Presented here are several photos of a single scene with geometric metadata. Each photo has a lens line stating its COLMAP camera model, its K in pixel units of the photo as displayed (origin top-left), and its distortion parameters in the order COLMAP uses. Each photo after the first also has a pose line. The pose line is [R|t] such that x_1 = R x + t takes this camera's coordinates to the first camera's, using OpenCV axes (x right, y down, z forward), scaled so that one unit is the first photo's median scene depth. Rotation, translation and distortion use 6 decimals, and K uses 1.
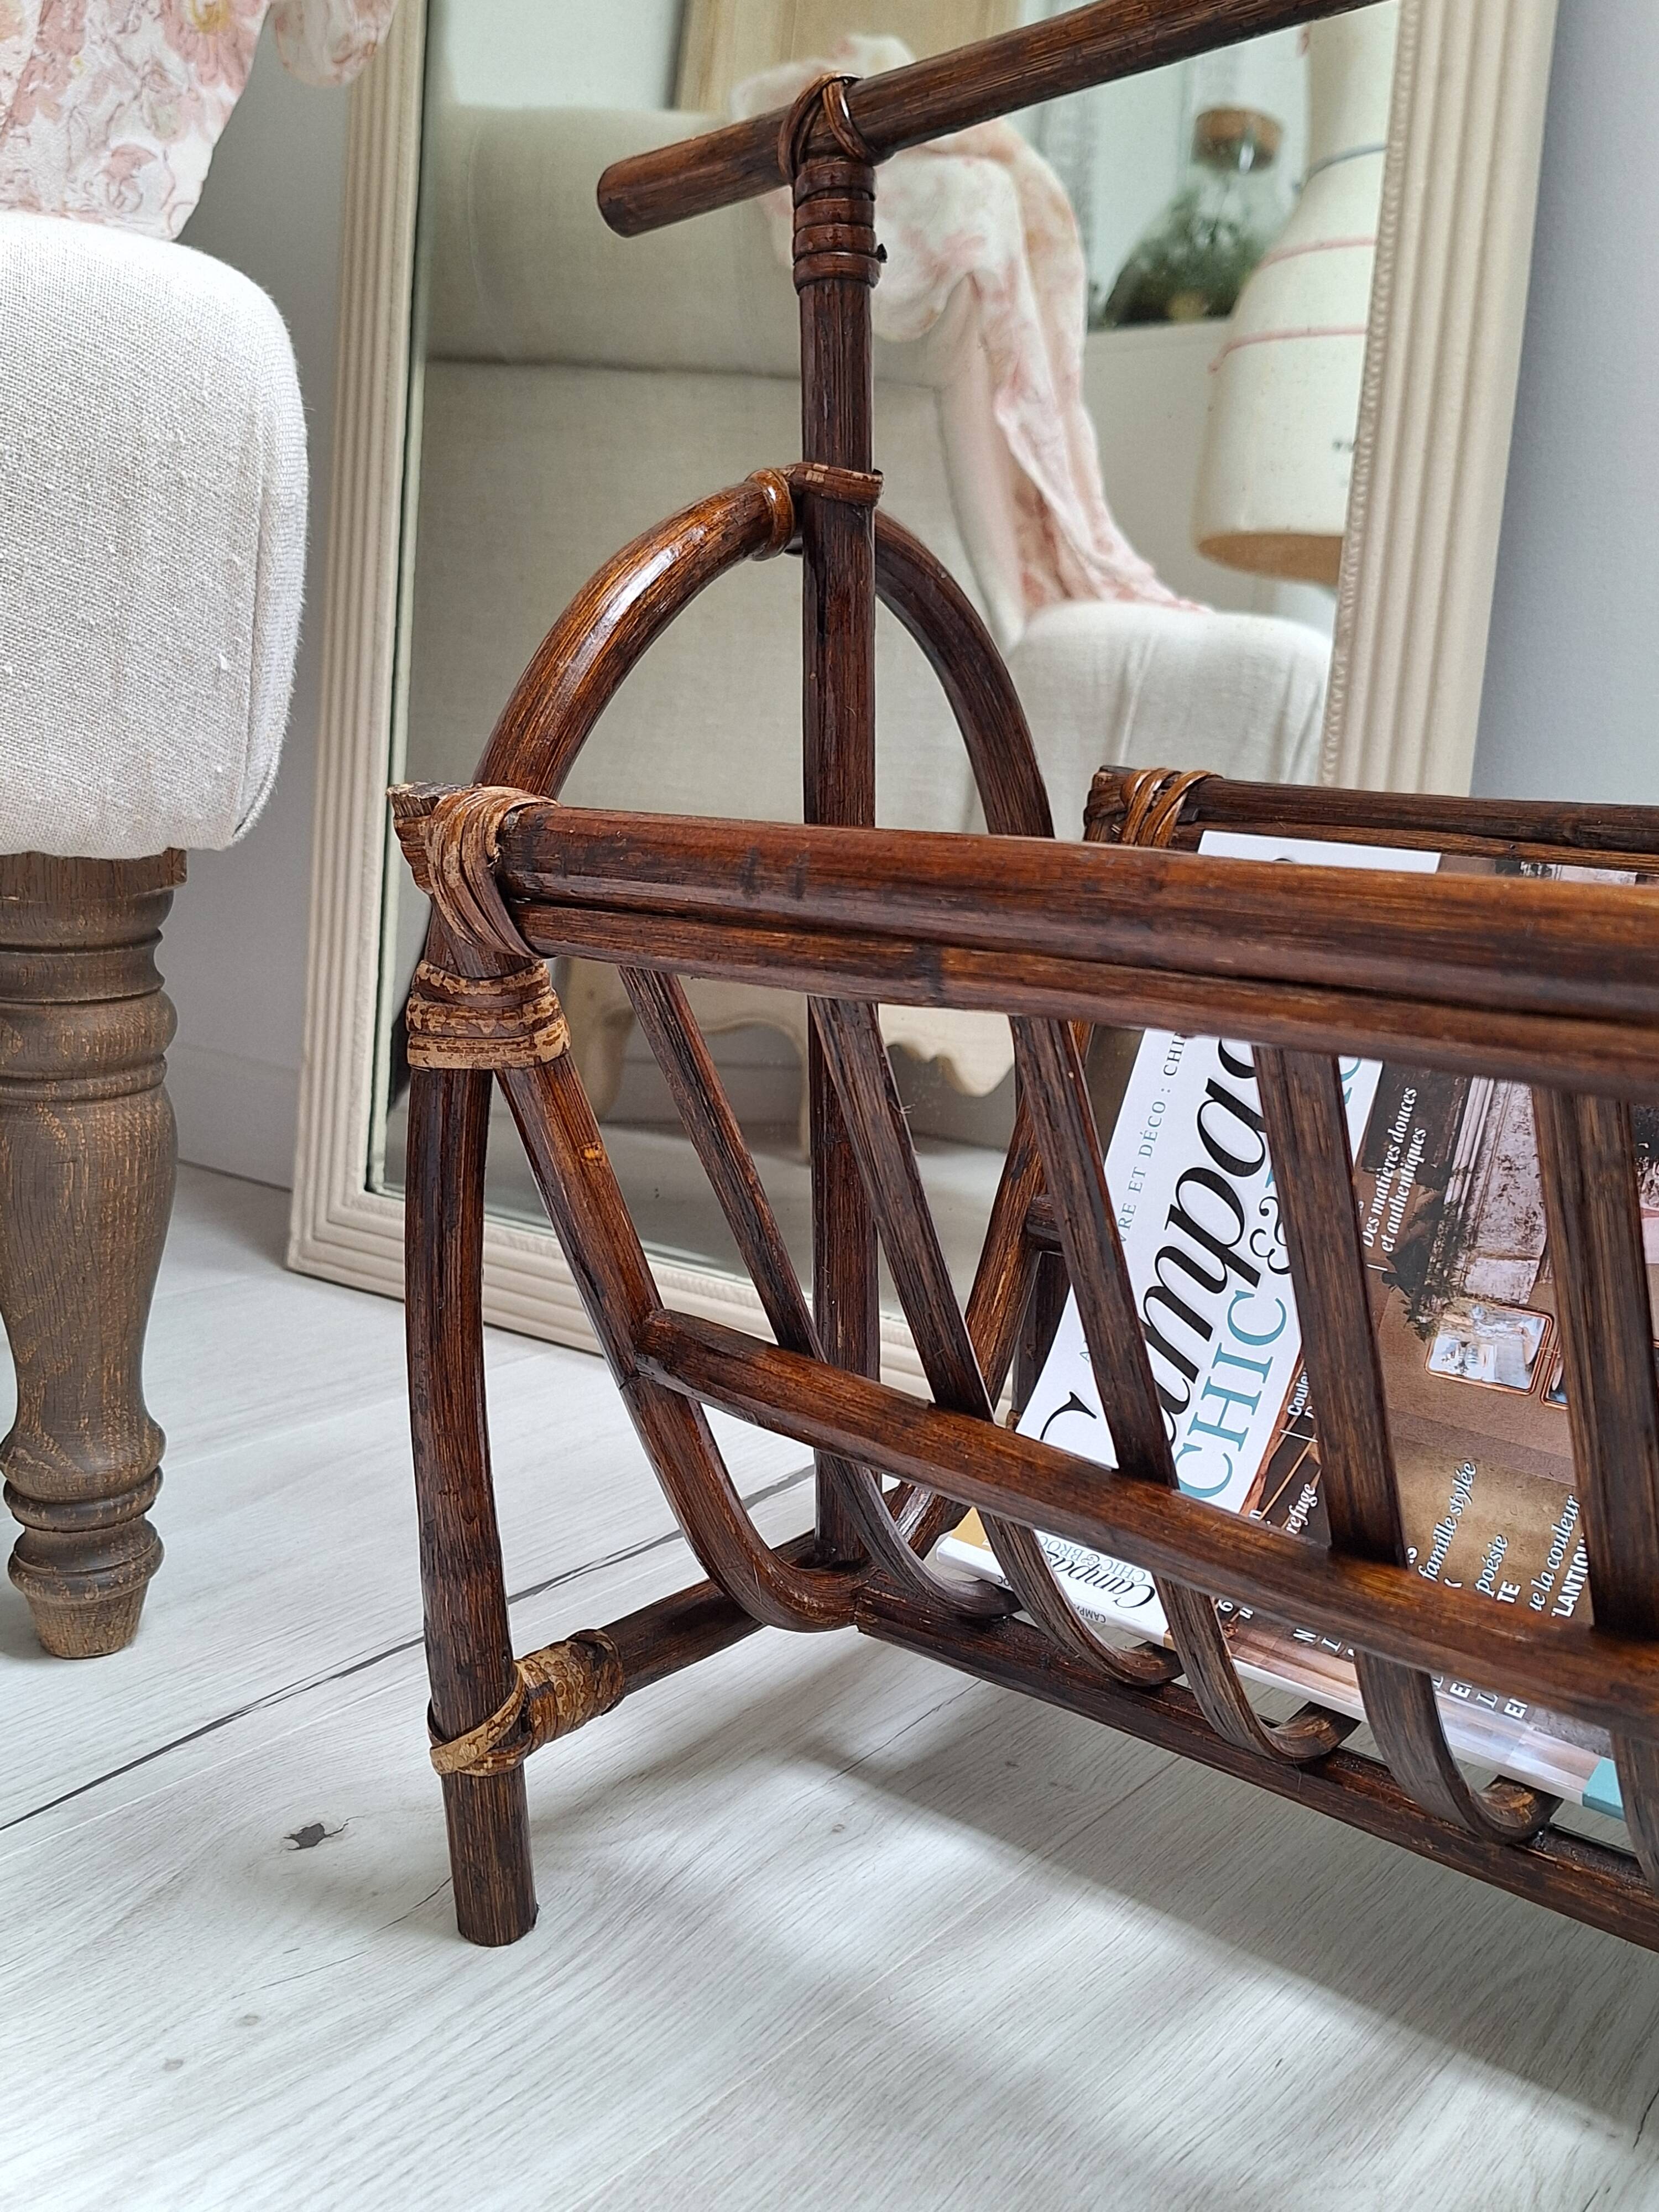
lens RADIAL K [[2127.3, 0, 813.4], [0, 2127.3, 1107.5], [0, 0, 1]] dist [0.053649, 0.000000]
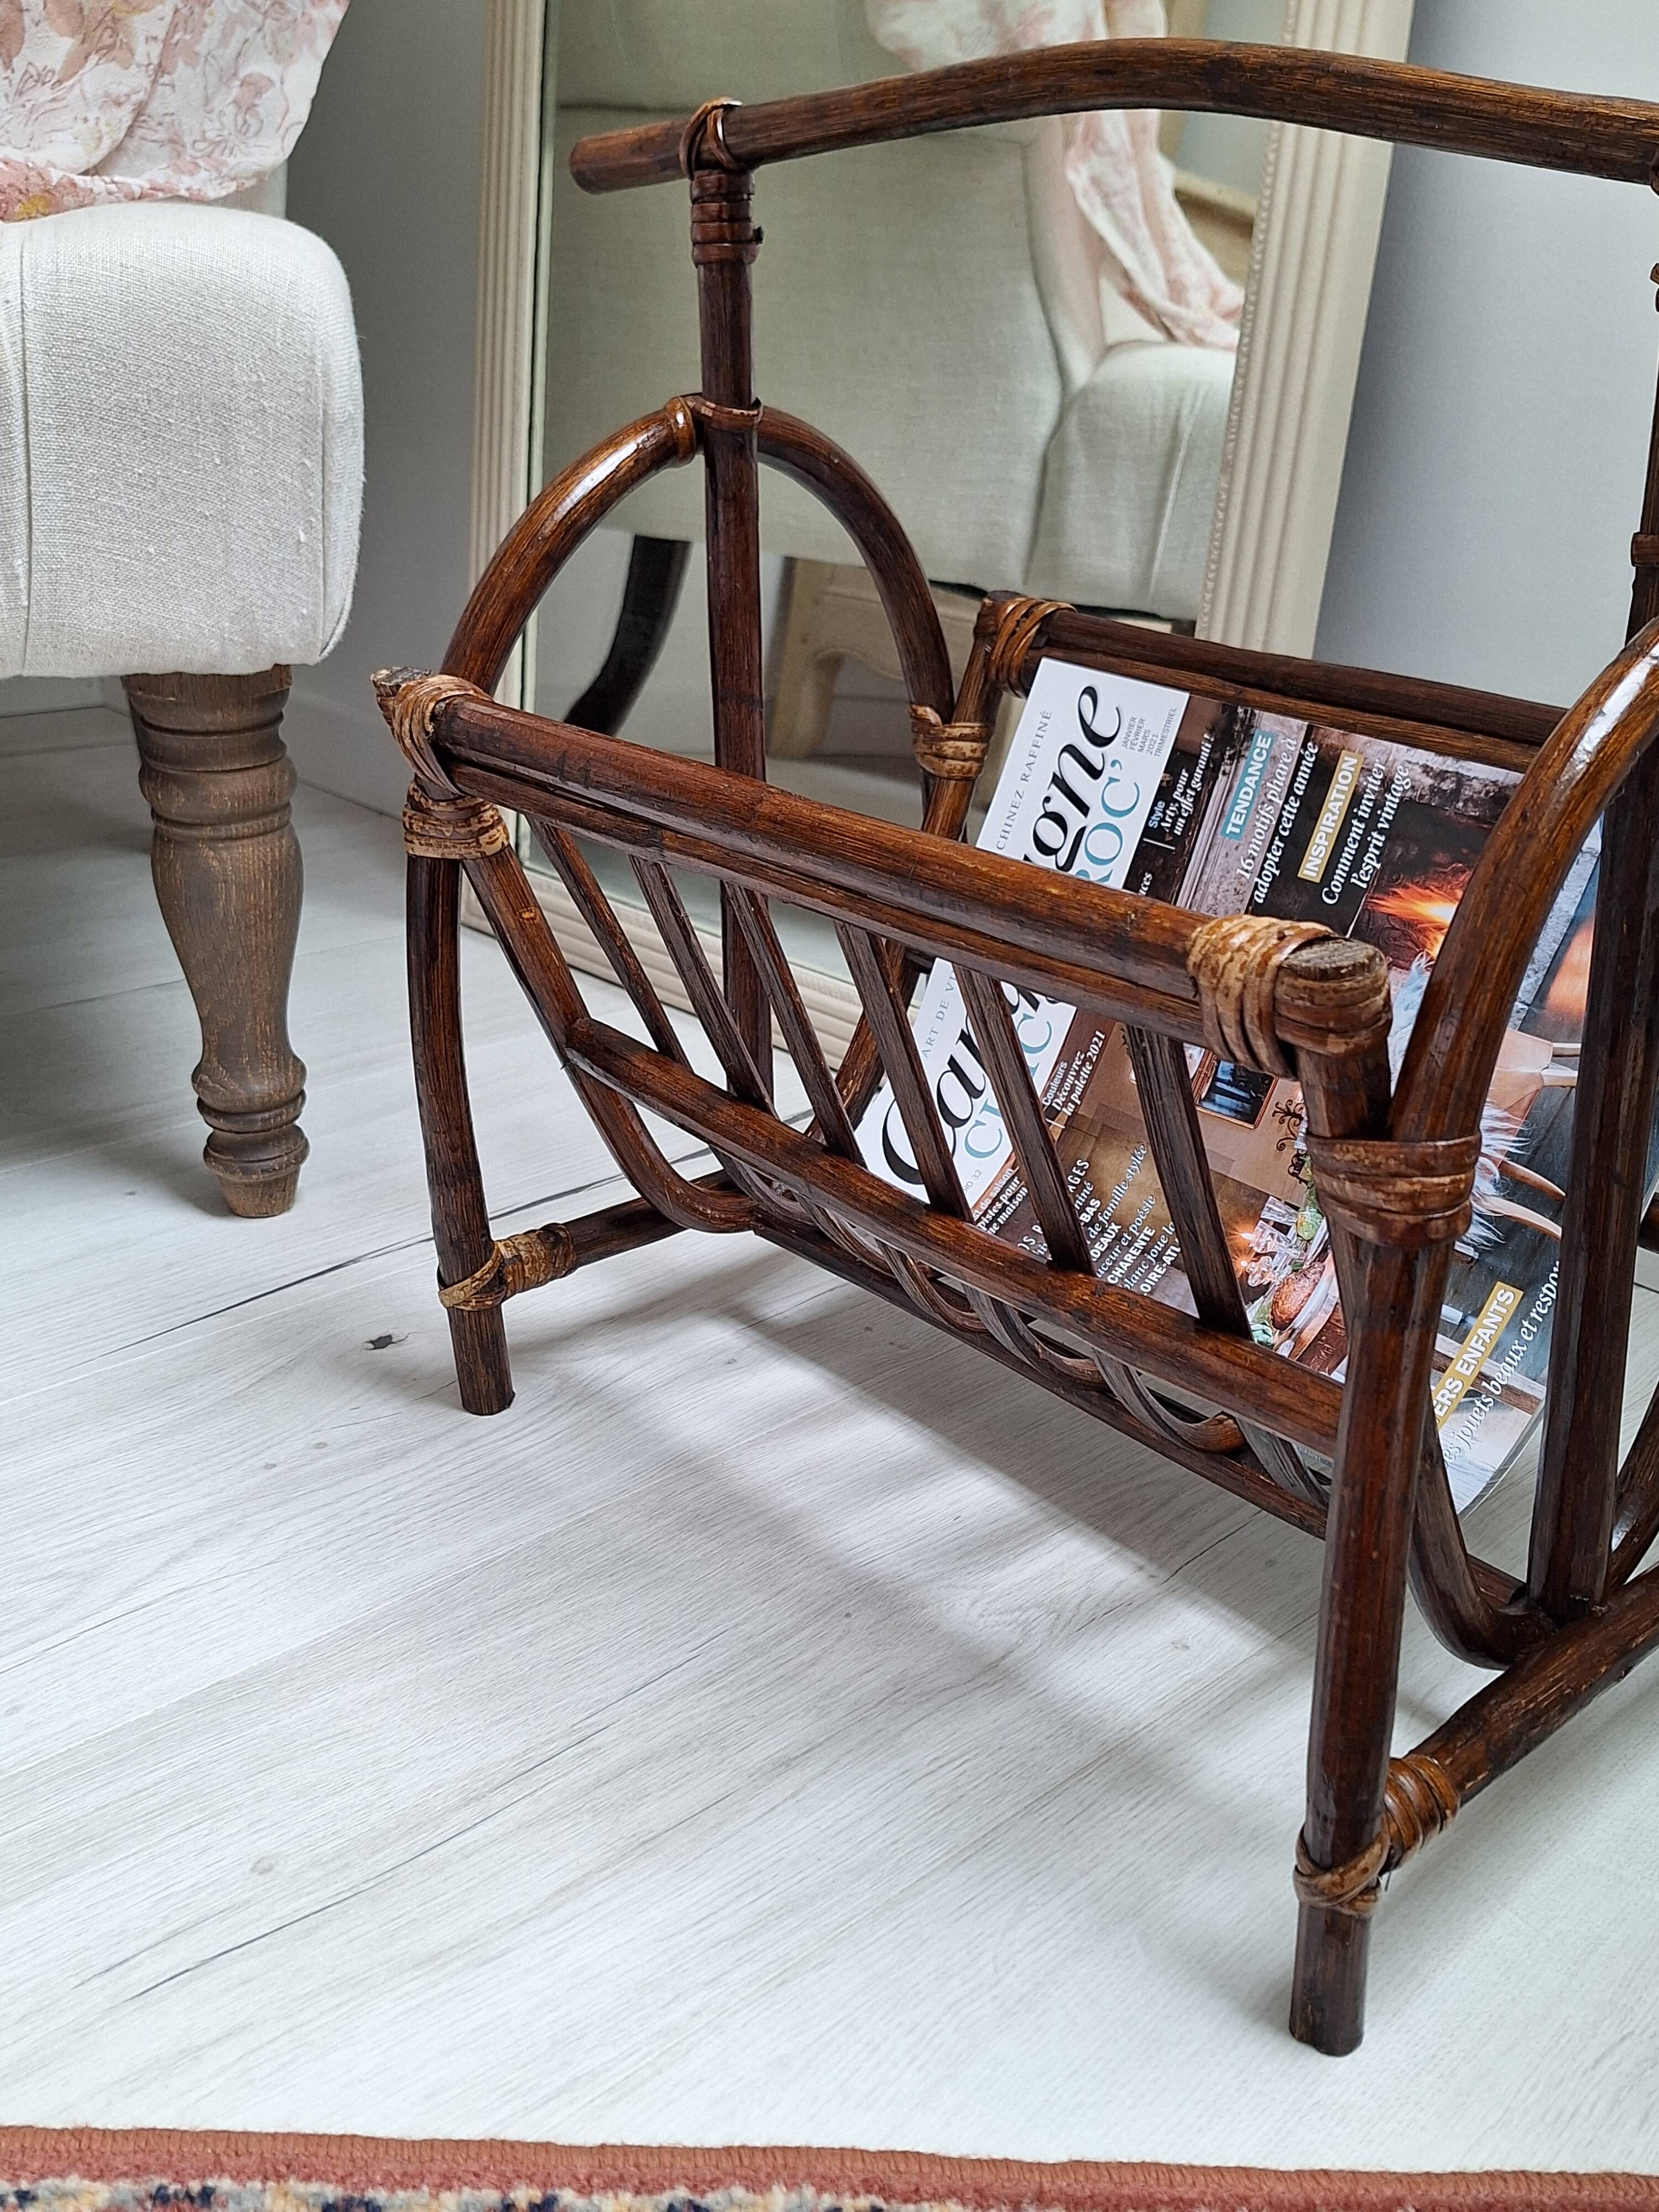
lens RADIAL K [[2127.3, 0, 827.0], [0, 2127.3, 1130.2], [0, 0, 1]] dist [0.053649, 0.000000]
pose [[0.989259, 0.052601, -0.136378, 0.276712], [-0.024021, 0.978825, 0.203285, -0.121723], [0.144183, -0.197826, 0.969575, -0.388099]]
